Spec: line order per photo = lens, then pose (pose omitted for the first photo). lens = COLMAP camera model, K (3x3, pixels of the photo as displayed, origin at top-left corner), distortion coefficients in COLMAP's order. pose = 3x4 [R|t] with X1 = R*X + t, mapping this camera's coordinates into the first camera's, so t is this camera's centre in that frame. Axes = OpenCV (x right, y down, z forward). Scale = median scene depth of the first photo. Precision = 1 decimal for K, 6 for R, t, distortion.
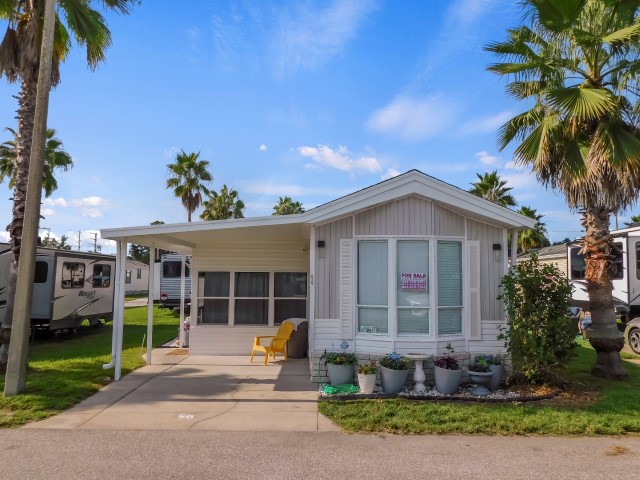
lens RADIAL K [[480.2, 0, 320.0], [0, 480.2, 240.0], [0, 0, 1]] dist [-0.004479, 0.016166]
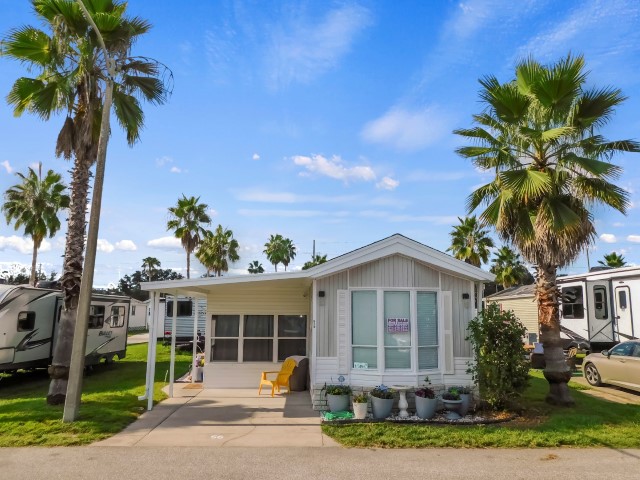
lens RADIAL K [[480.2, 0, 320.0], [0, 480.2, 240.0], [0, 0, 1]] dist [-0.004479, 0.016166]
pose [[0.999701, 0.001753, 0.024384, -0.031918], [-0.000043, 0.997553, -0.069918, -0.043411], [-0.024447, 0.069896, 0.997255, -0.221252]]
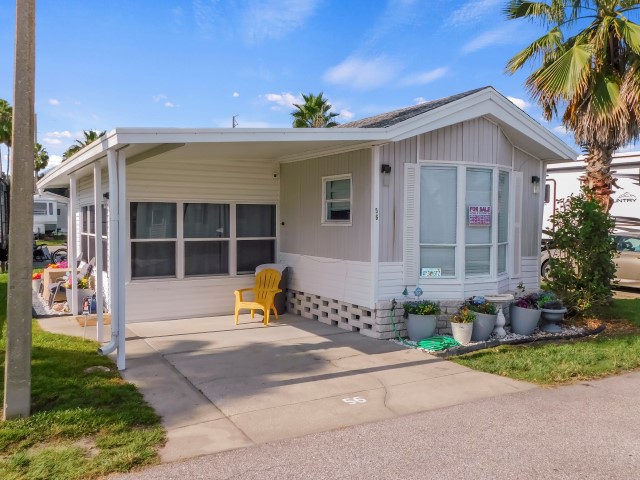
lens RADIAL K [[563.9, 0, 320.0], [0, 563.9, 240.0], [0, 0, 1]] dist [-0.002208, 0.003048]
pose [[0.870803, -0.020702, 0.491196, -0.558814], [-0.040711, 0.992645, 0.114008, 0.024061], [-0.489944, -0.119276, 0.863556, 0.240747]]
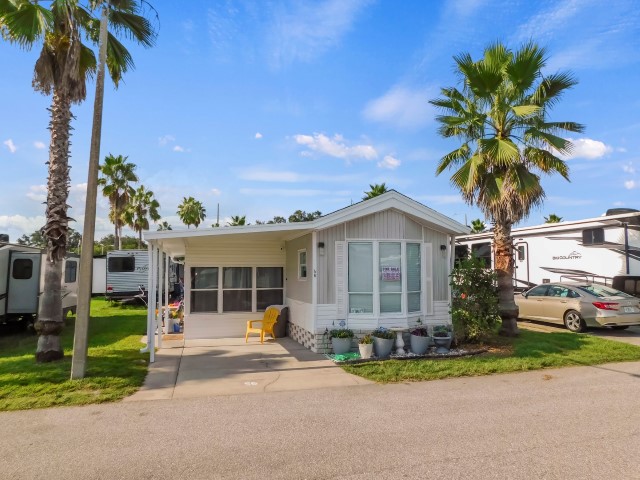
lens RADIAL K [[426.1, 0, 320.0], [0, 426.1, 240.0], [0, 0, 1]] dist [-0.071297, 0.061977]
pose [[0.964546, 0.006107, 0.263845, -0.301615], [-0.008626, 0.999928, 0.008391, -0.014707], [-0.263774, -0.010370, 0.964529, -0.084284]]
